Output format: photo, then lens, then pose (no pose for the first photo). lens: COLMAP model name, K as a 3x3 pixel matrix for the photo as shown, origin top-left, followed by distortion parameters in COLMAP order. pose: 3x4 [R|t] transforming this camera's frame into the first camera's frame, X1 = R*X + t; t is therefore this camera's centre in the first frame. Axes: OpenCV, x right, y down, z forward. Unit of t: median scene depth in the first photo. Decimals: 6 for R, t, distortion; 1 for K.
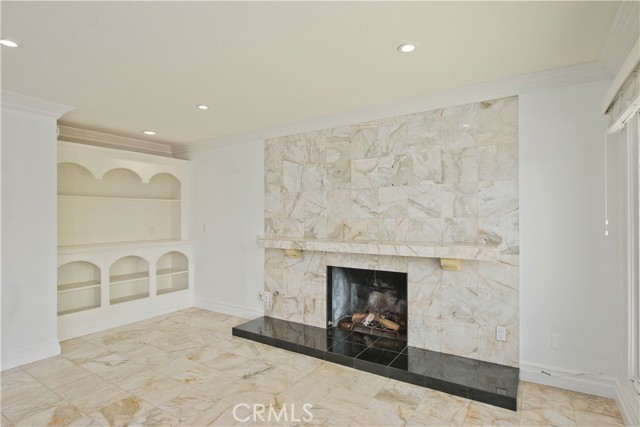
lens RADIAL K [[331.3, 0, 317.7], [0, 331.3, 218.5], [0, 0, 1]] dist [-0.007770, -0.001202]
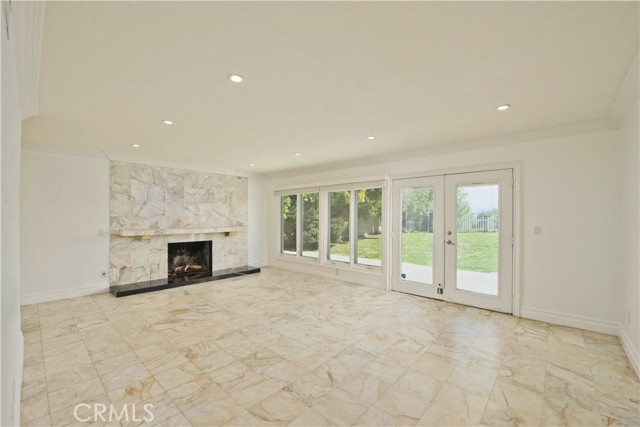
lens RADIAL K [[266.7, 0, 320.8], [0, 266.7, 217.0], [0, 0, 1]] dist [-0.017923, -0.001413]
pose [[0.165778, 0.005923, 0.986145, -1.361494], [-0.000083, 0.999982, -0.005992, 0.009525], [-0.986163, 0.000911, 0.165775, -0.070277]]
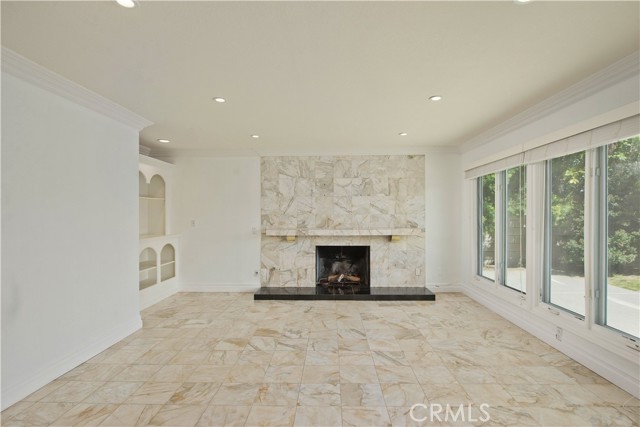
lens RADIAL K [[331.3, 0, 318.5], [0, 331.3, 216.1], [0, 0, 1]] dist [-0.007770, -0.001202]
pose [[0.860132, -0.000265, 0.510071, -0.797375], [0.001041, 0.999999, -0.001235, 0.008770], [-0.510070, 0.001594, 0.860131, -0.344405]]
